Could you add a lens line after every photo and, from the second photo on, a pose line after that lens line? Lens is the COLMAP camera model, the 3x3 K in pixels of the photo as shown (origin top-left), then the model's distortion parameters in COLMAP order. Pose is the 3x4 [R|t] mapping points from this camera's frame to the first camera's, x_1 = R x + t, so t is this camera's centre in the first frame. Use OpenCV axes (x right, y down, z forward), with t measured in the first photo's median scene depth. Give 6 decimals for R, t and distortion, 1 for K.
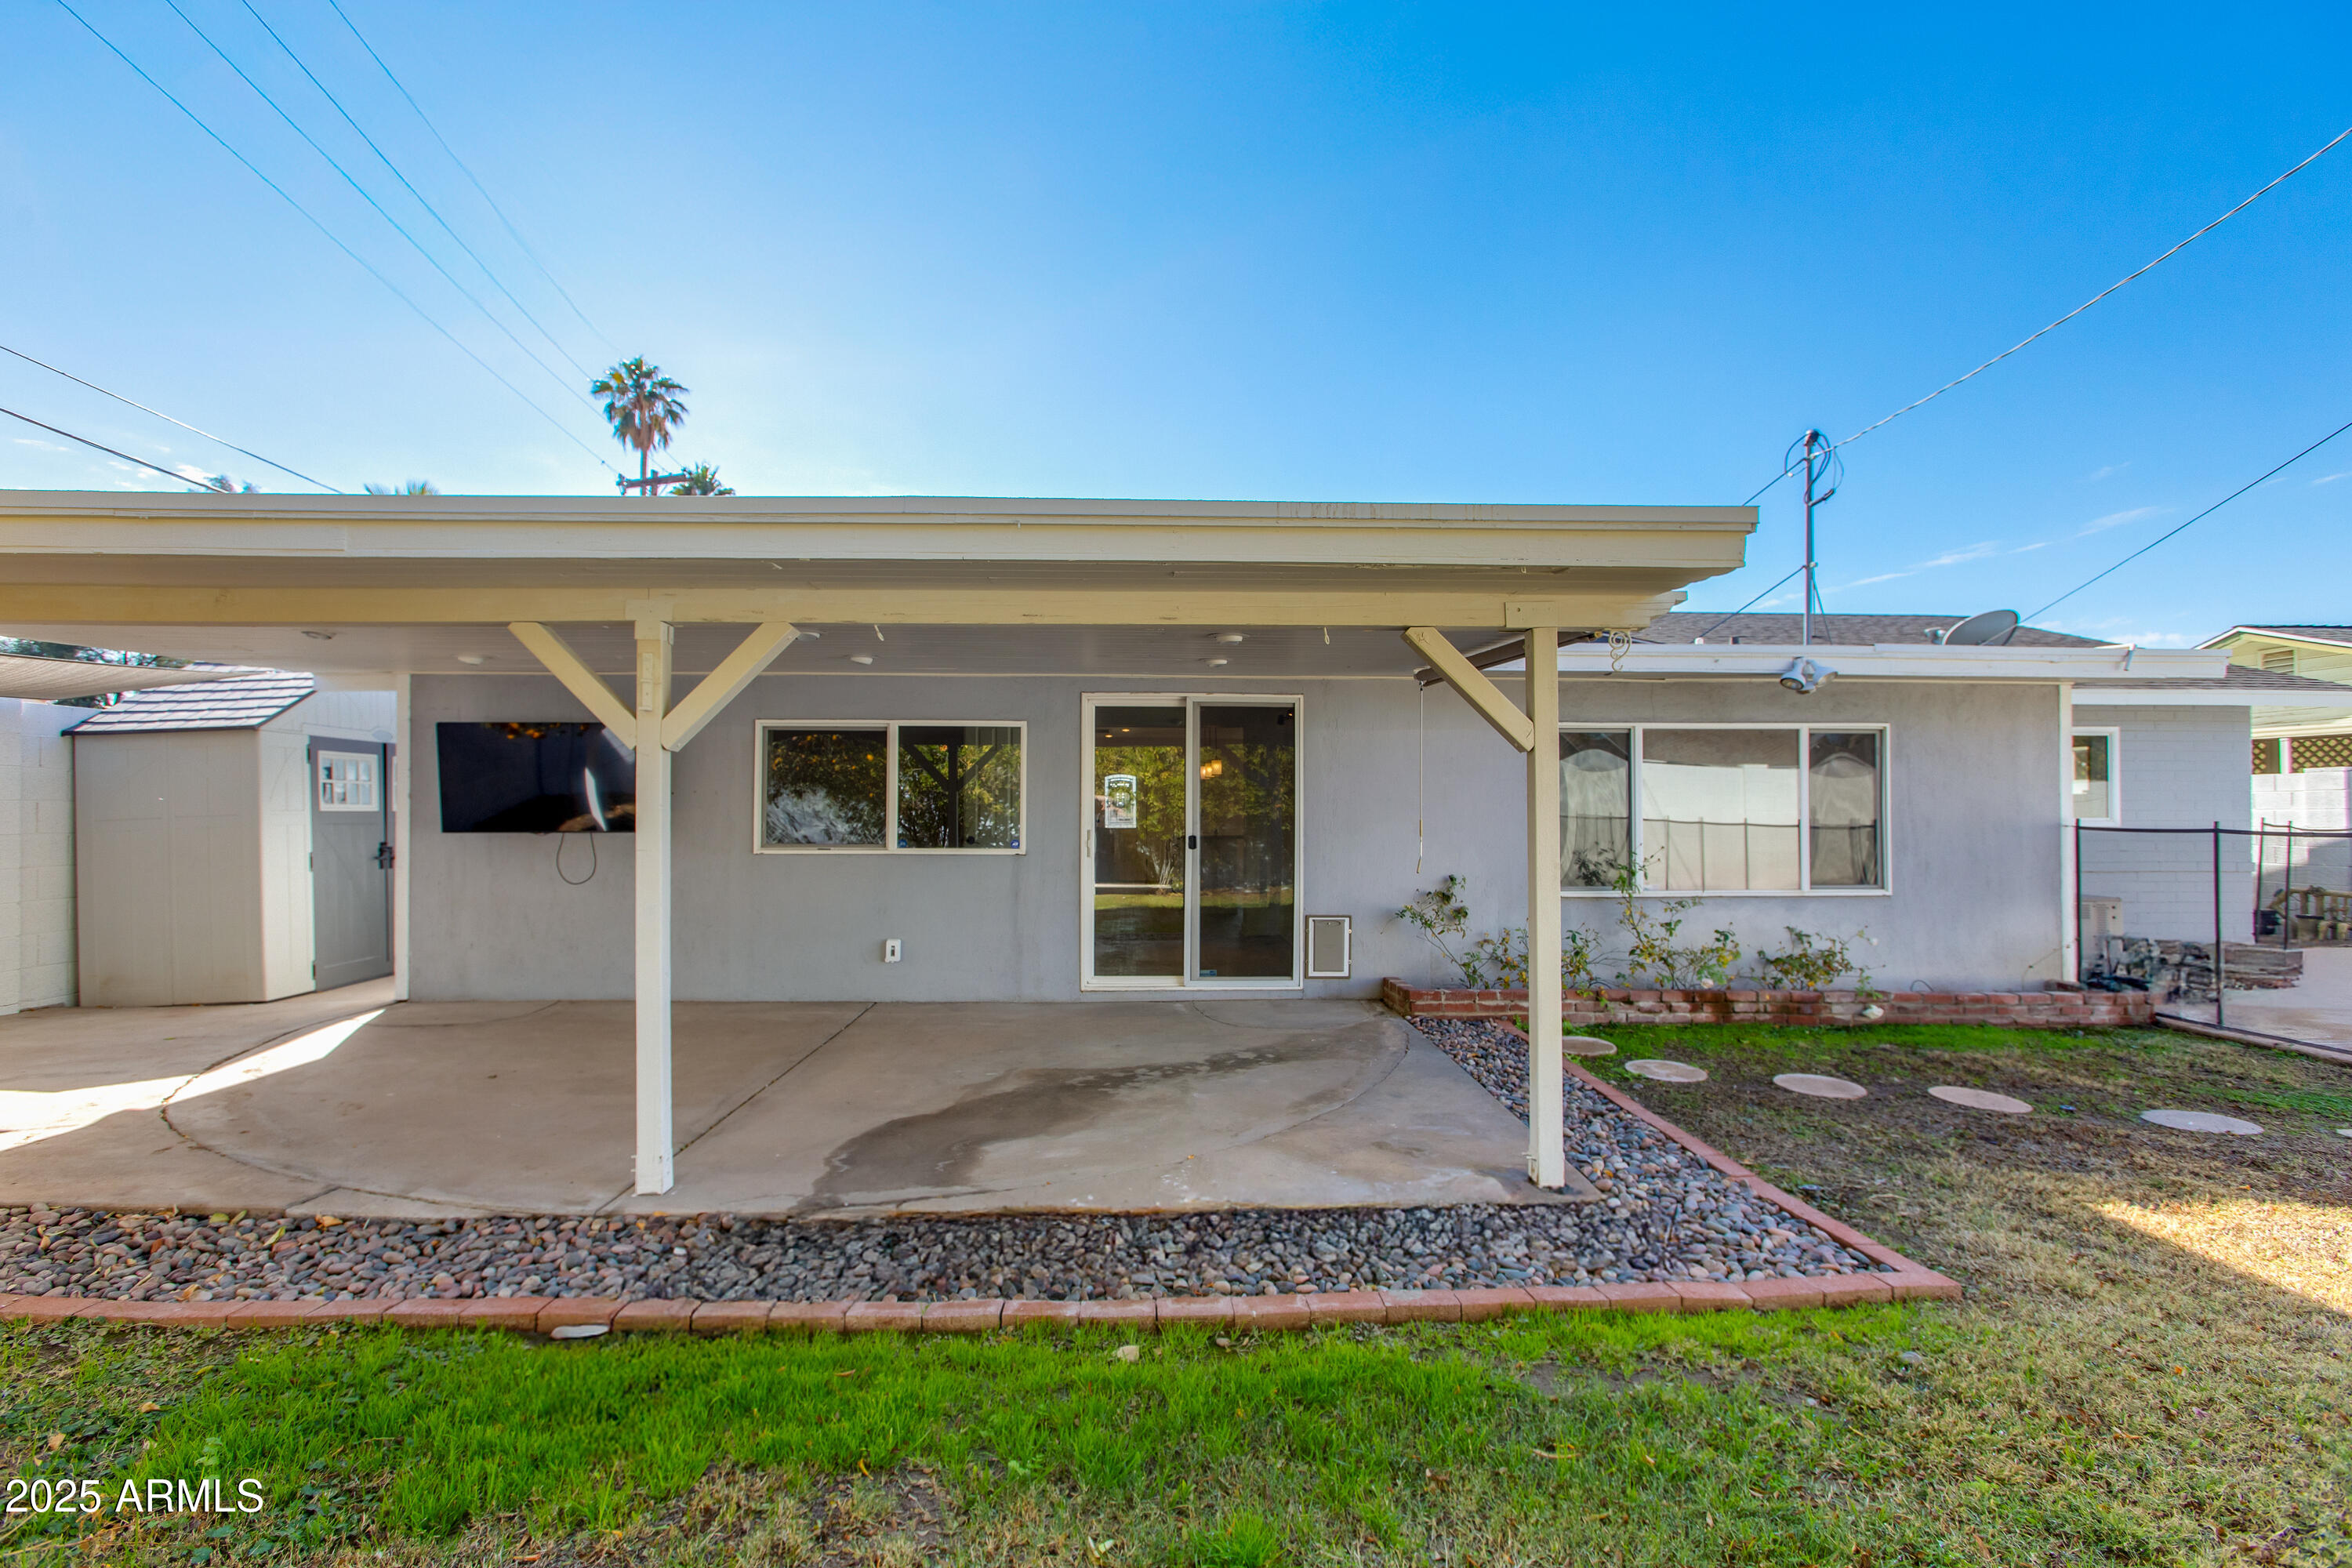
lens RADIAL K [[1040.3, 0, 1177.9], [0, 1040.3, 800.1], [0, 0, 1]] dist [-0.000859, 0.000145]
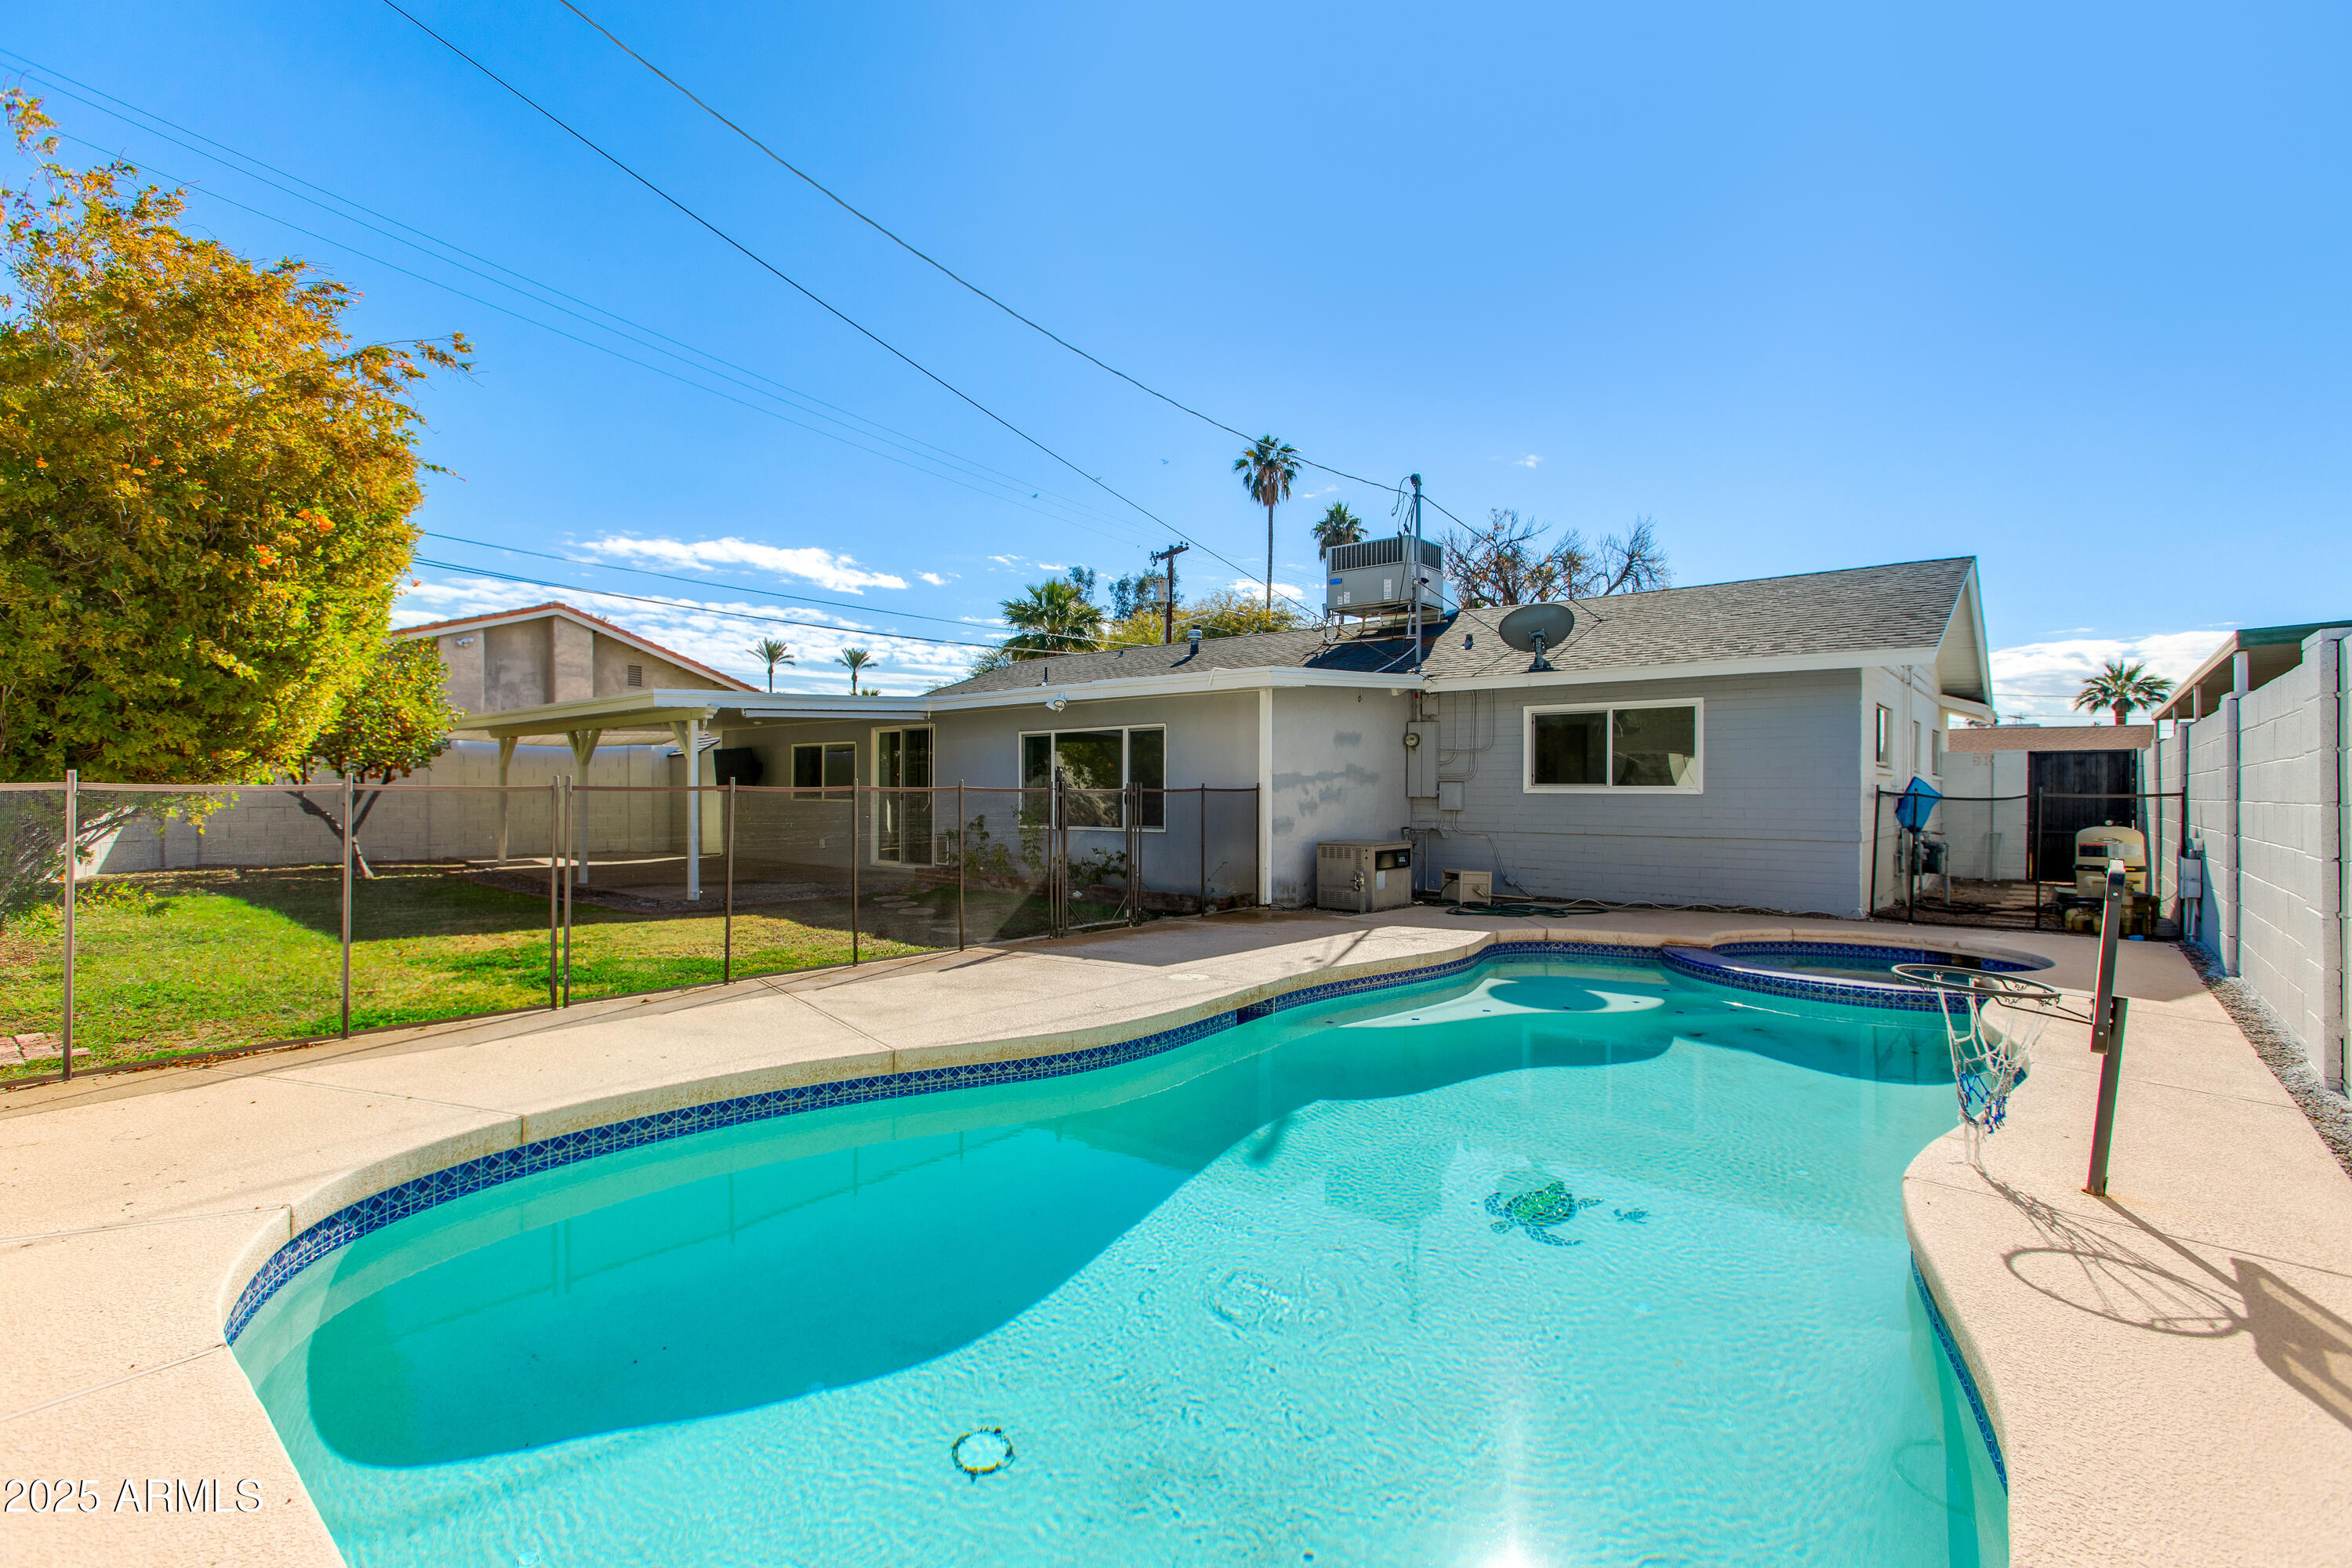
lens RADIAL K [[976.3, 0, 1166.2], [0, 976.3, 792.7], [0, 0, 1]] dist [0.000890, 0.000122]
pose [[0.773198, 0.004170, -0.634151, 0.152659], [0.004177, 0.999923, 0.011668, 0.001408], [0.634151, -0.011670, 0.773121, -0.012743]]
